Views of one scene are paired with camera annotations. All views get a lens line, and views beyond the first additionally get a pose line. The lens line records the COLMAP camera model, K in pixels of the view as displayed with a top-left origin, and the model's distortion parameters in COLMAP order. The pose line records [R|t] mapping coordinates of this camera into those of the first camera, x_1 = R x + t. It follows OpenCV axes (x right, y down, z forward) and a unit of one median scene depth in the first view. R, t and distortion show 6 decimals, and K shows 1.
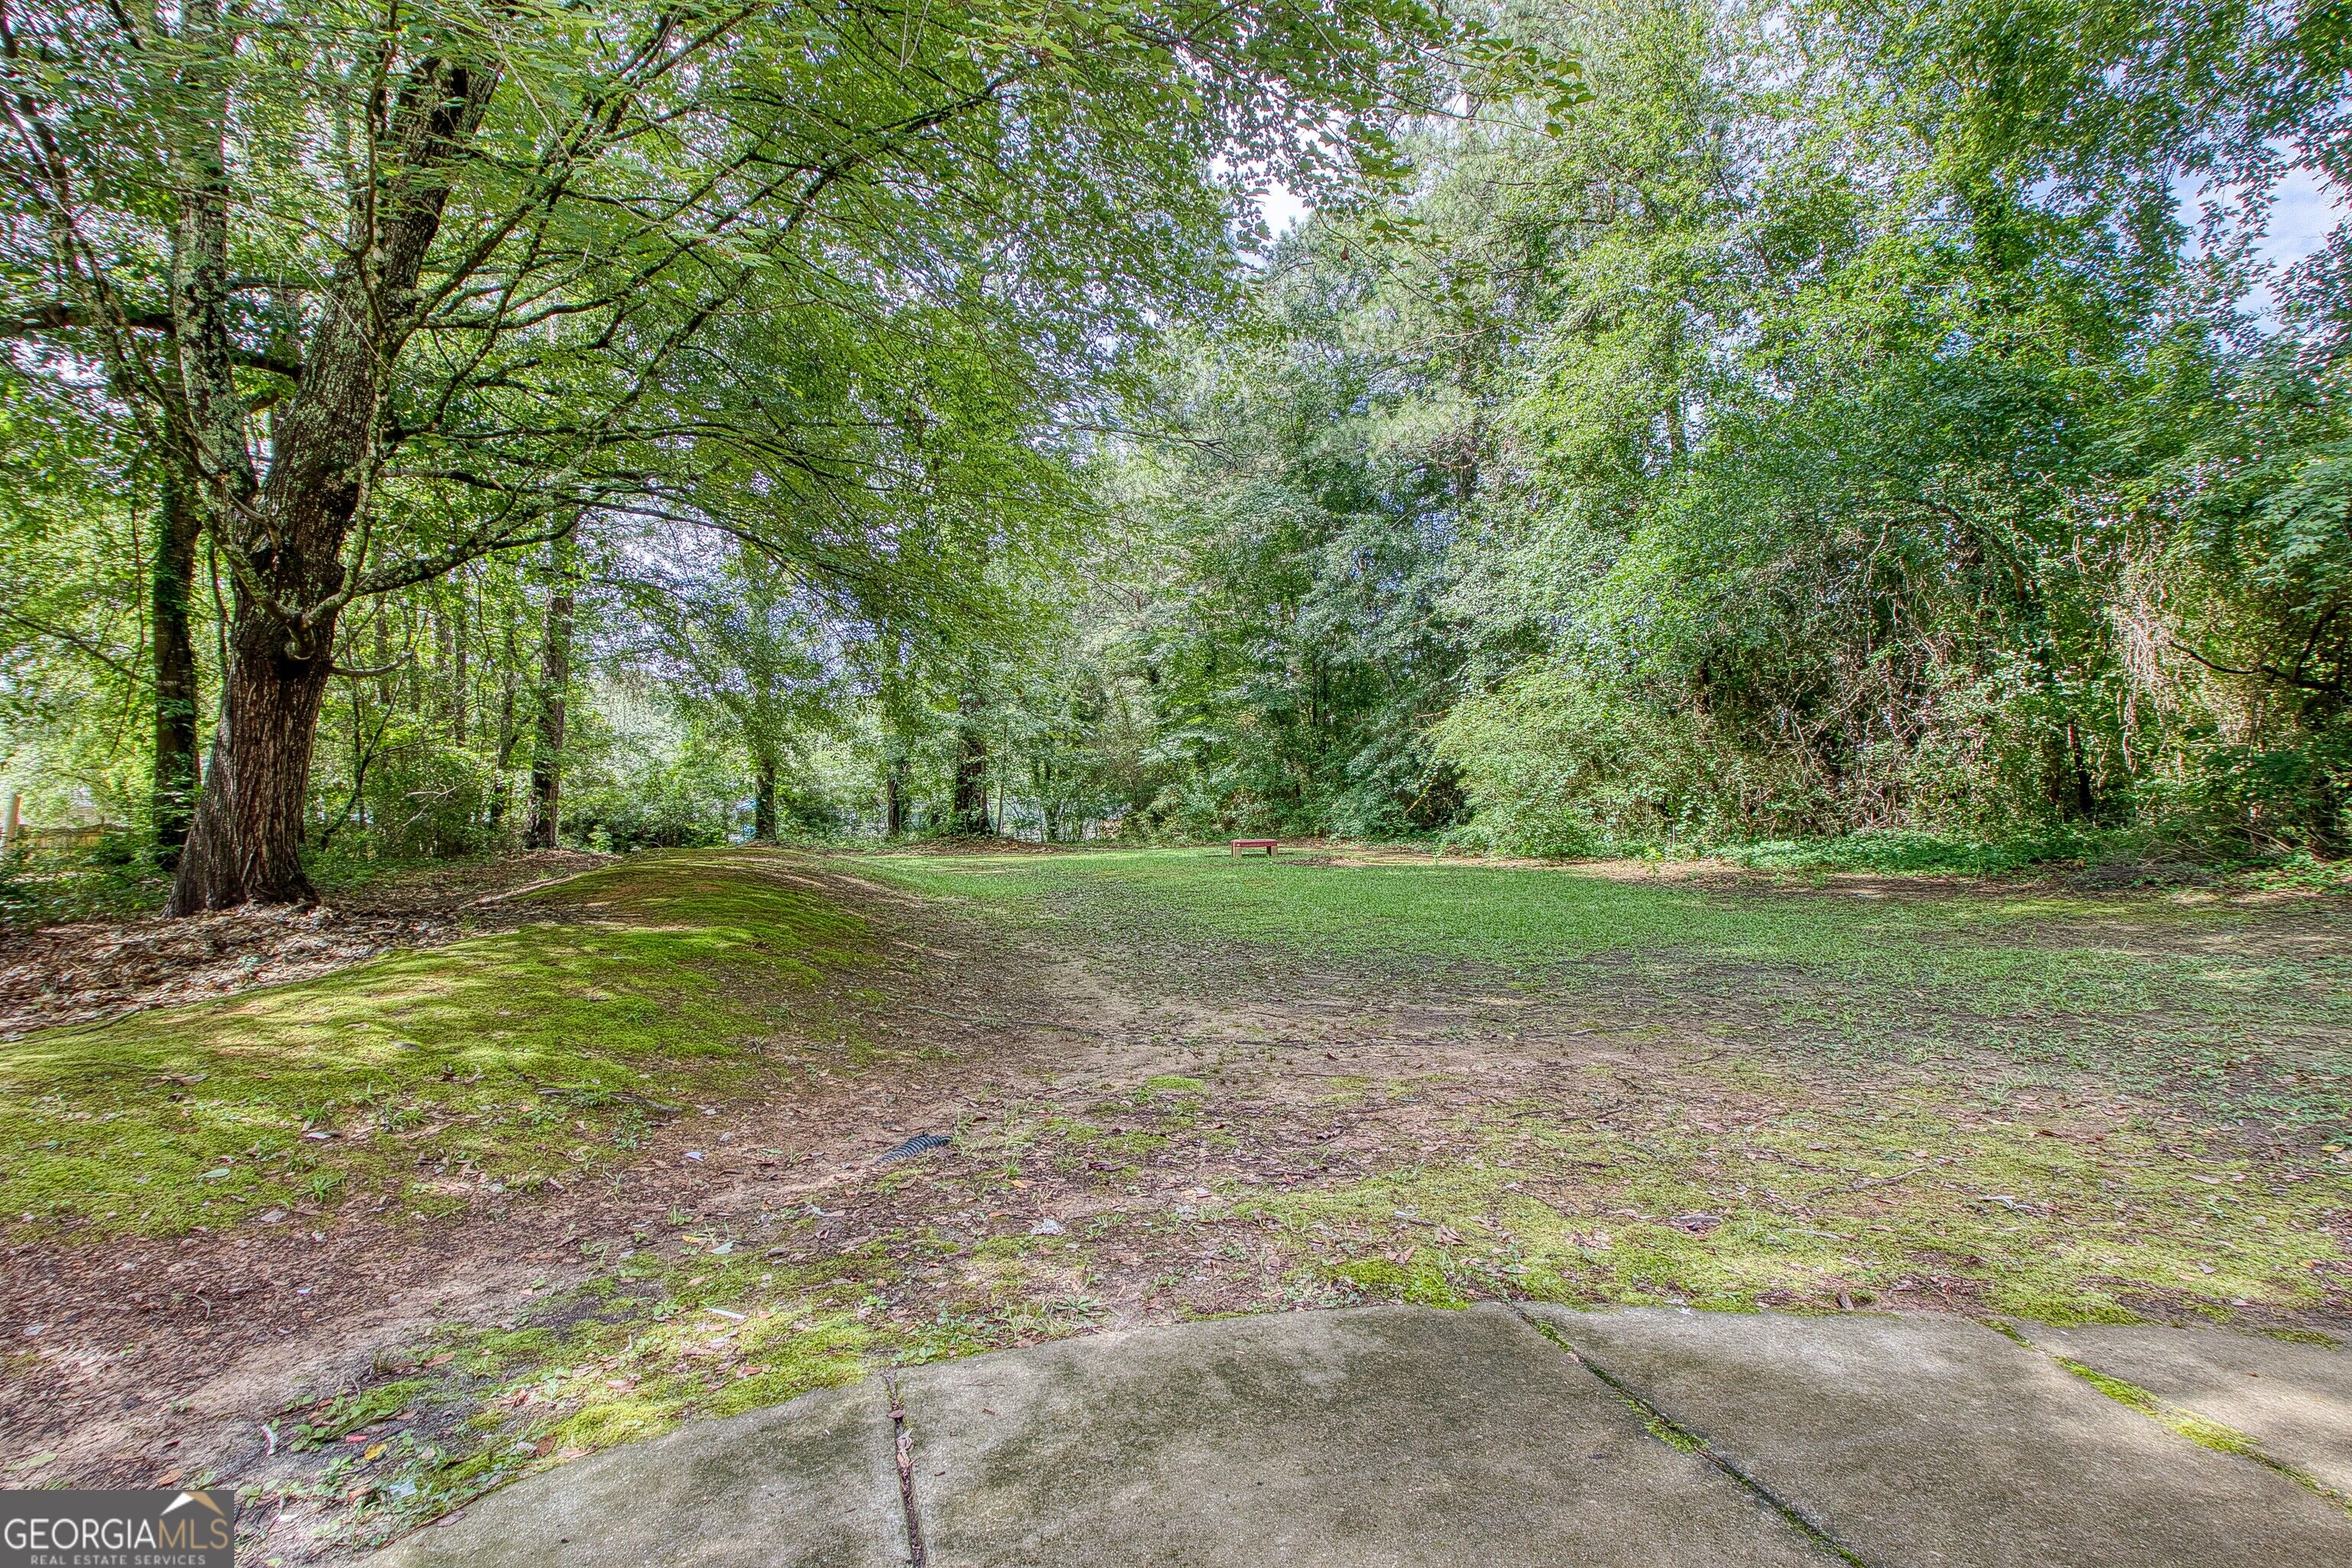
lens RADIAL K [[1163.1, 0, 1123.2], [0, 1163.1, 767.3], [0, 0, 1]] dist [-0.011888, -0.003293]
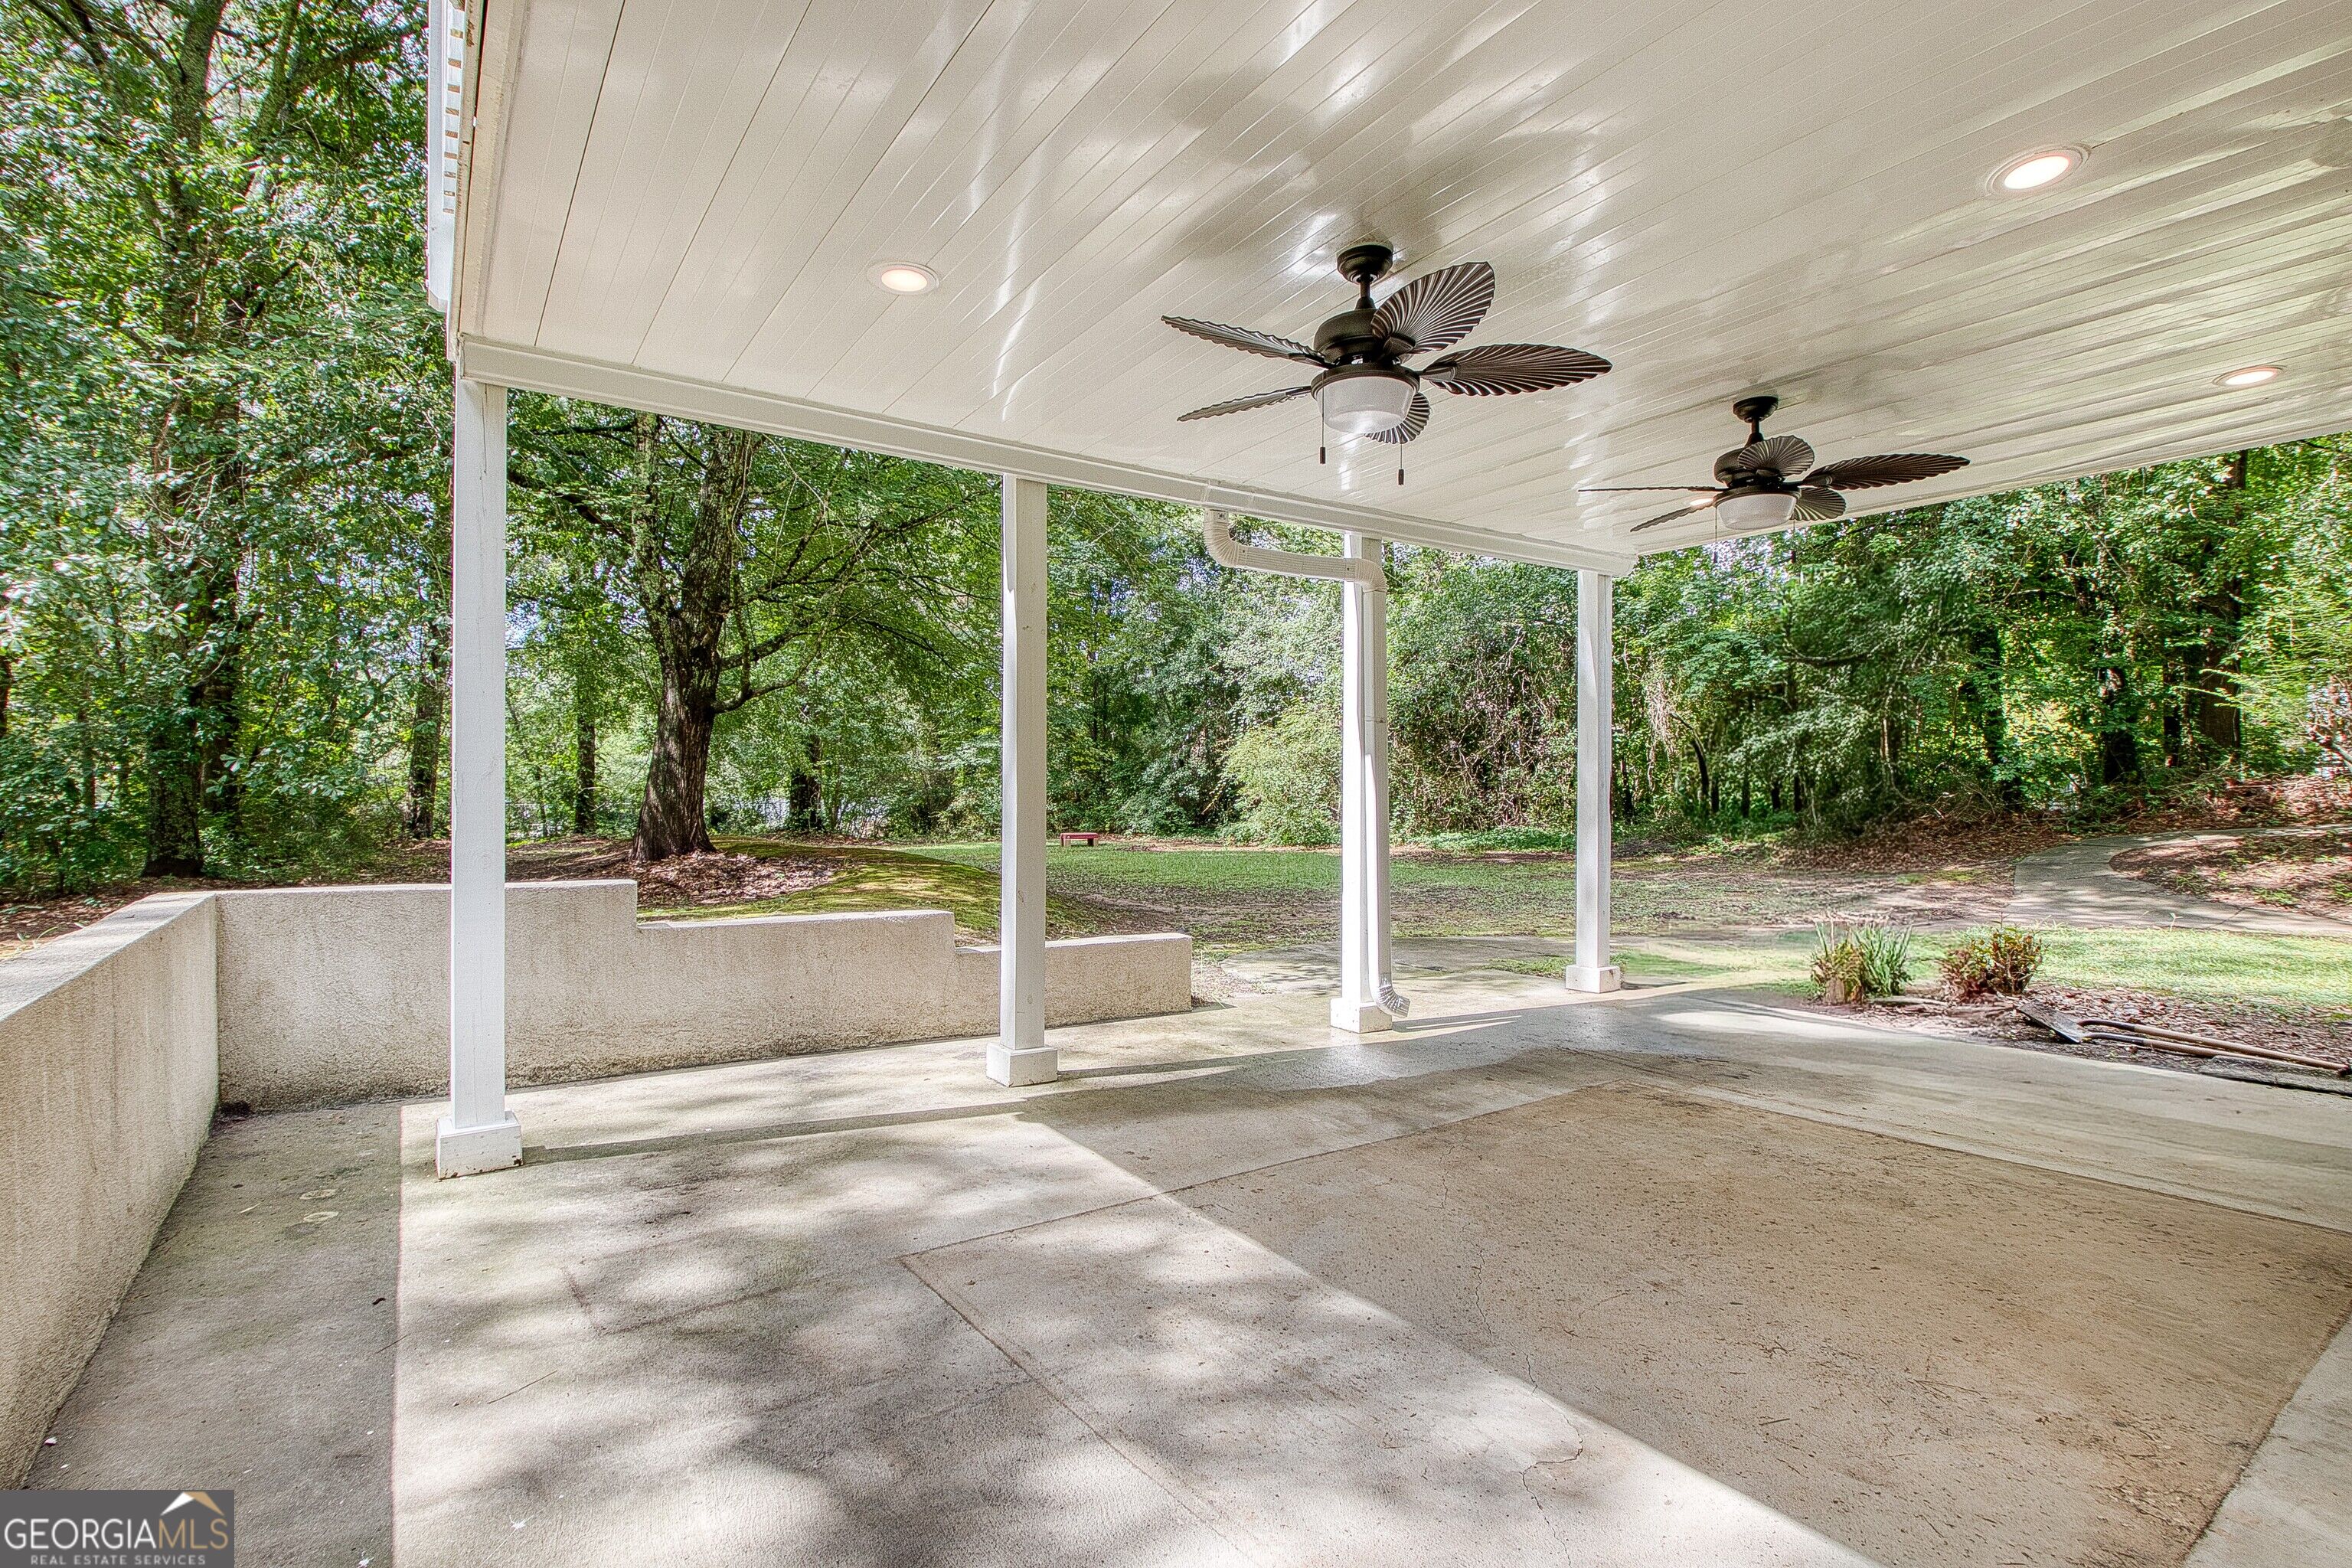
lens RADIAL K [[1163.1, 0, 1167.7], [0, 1163.1, 796.0], [0, 0, 1]] dist [-0.011888, -0.003293]
pose [[0.957161, 0.013267, 0.289251, -0.164895], [-0.019496, 0.999636, 0.018665, -0.003767], [-0.288898, -0.023505, 0.957071, -0.247139]]
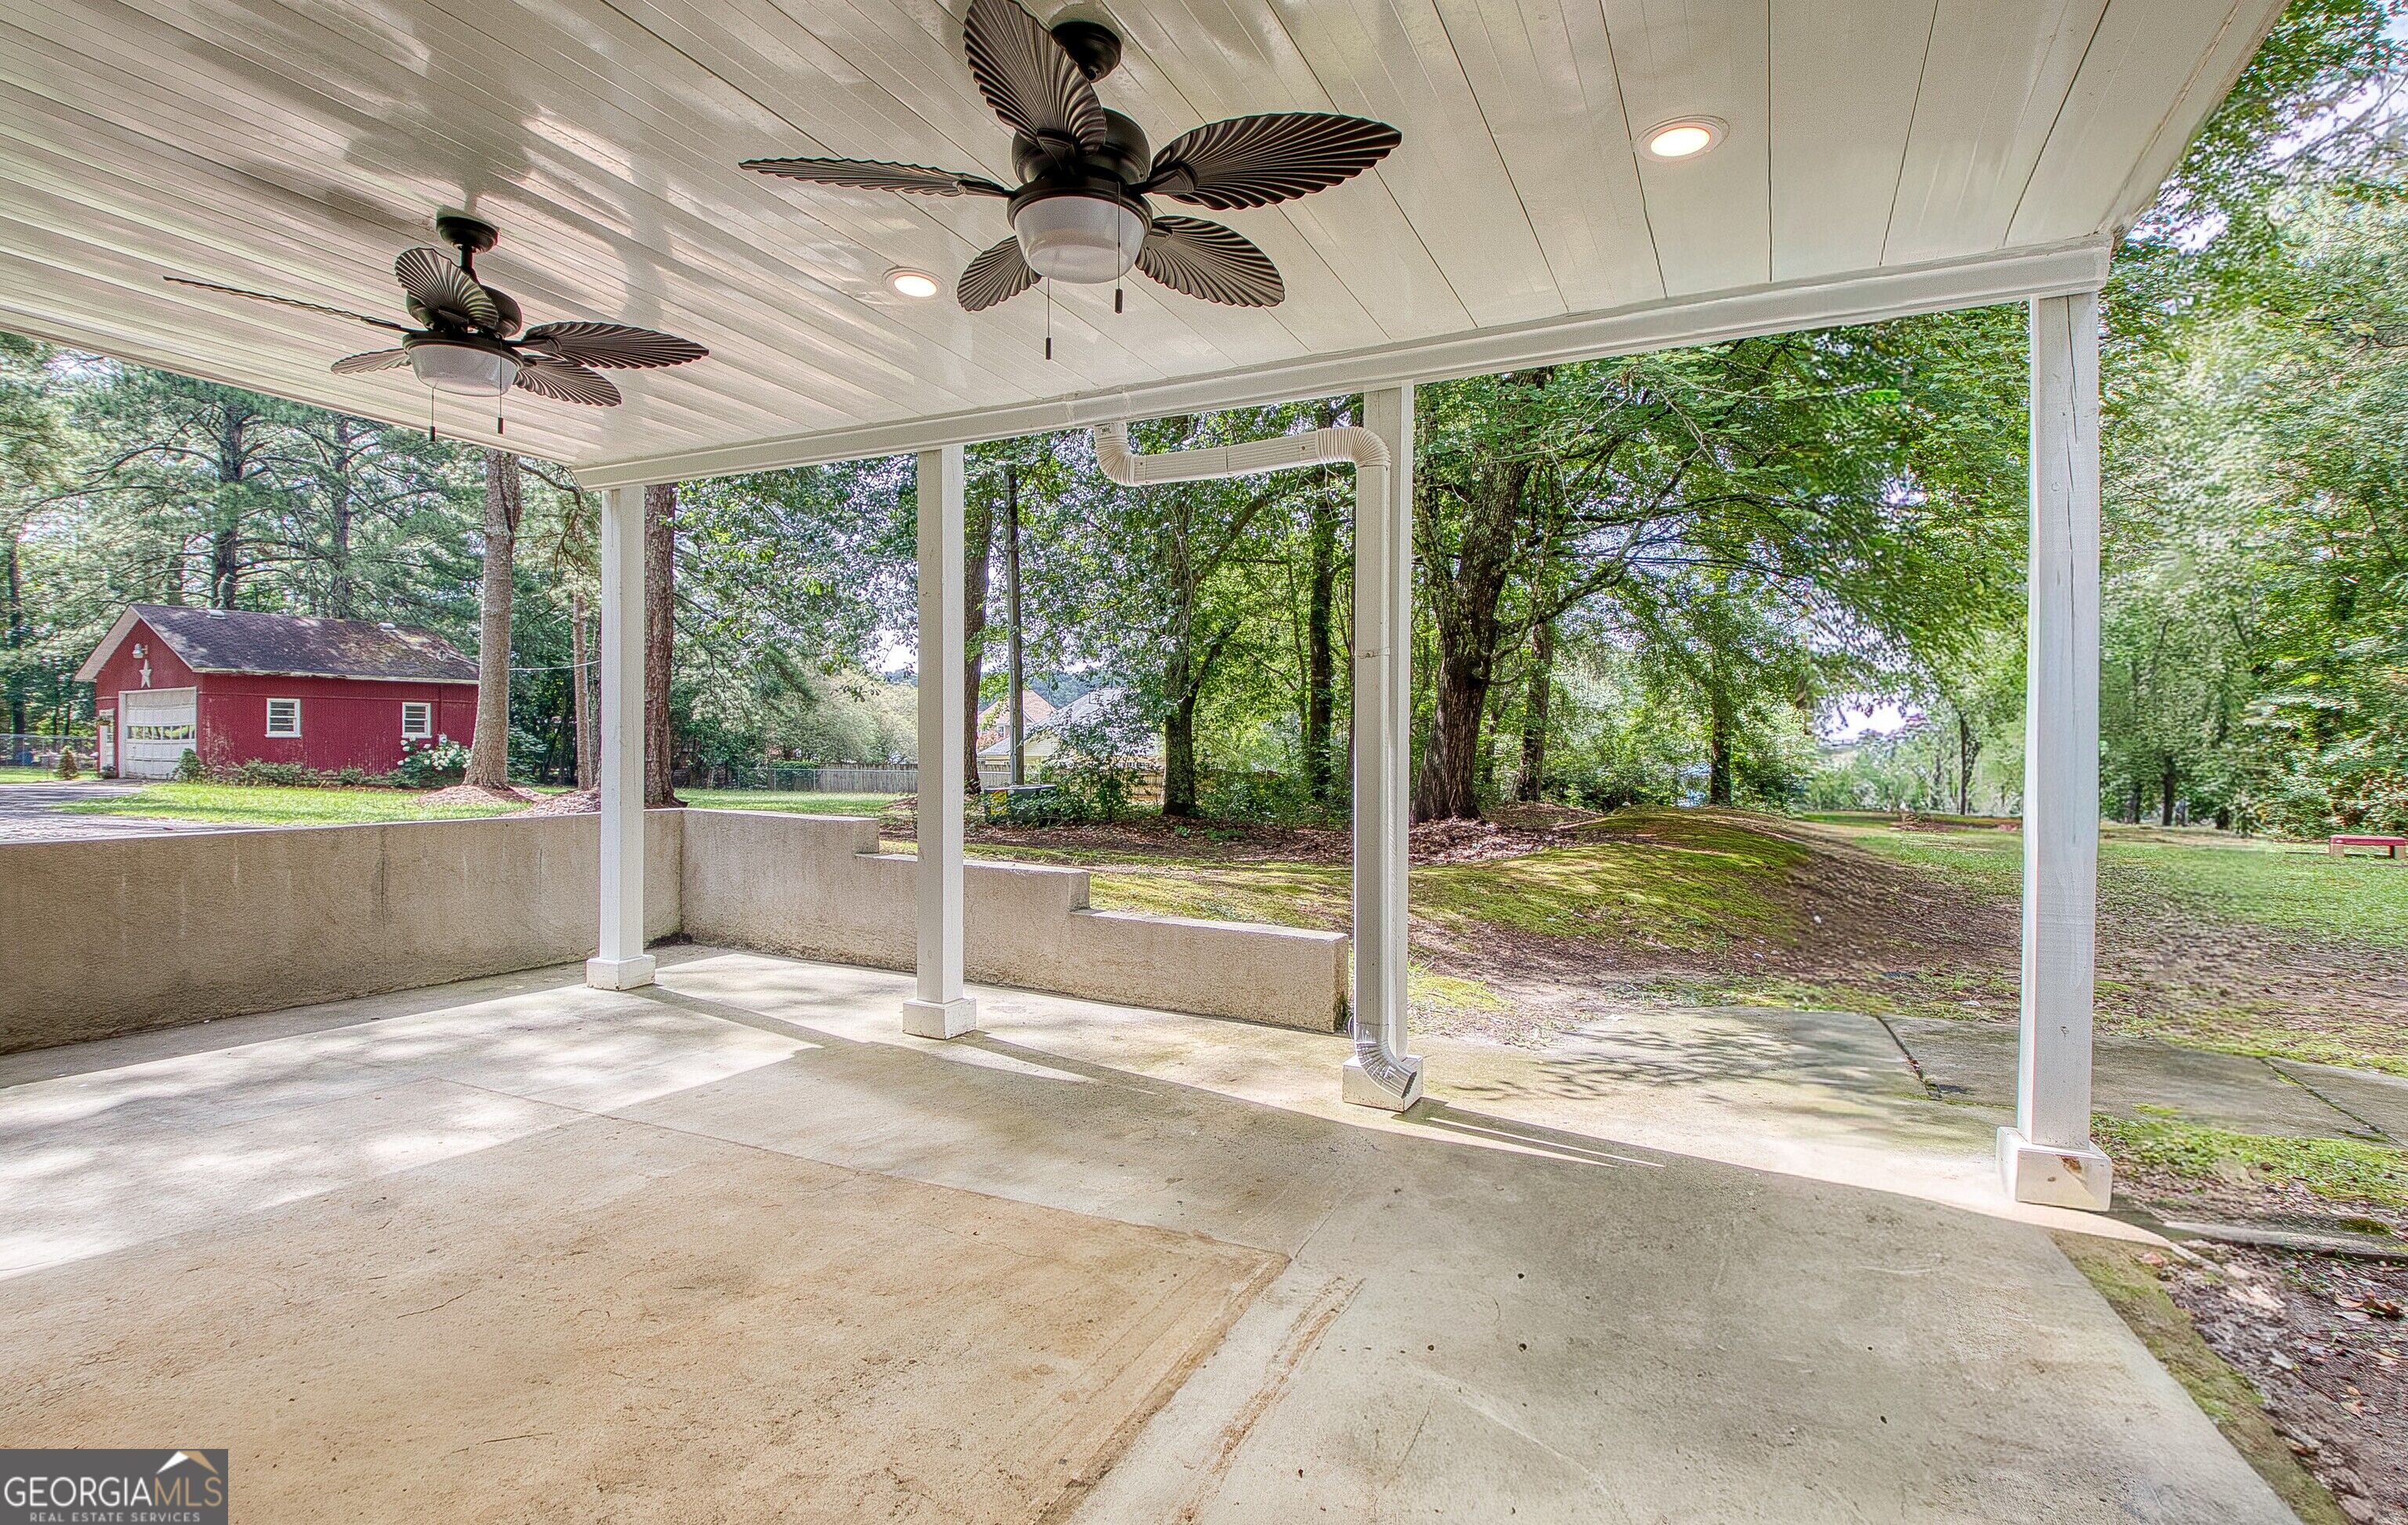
lens RADIAL K [[1158.5, 0, 1126.2], [0, 1158.5, 749.1], [0, 0, 1]] dist [-0.031337, -0.002441]
pose [[0.721995, 0.021557, -0.691563, 0.028235], [-0.010277, 0.999738, 0.020434, -0.005136], [0.691822, -0.007646, 0.722027, -0.175413]]
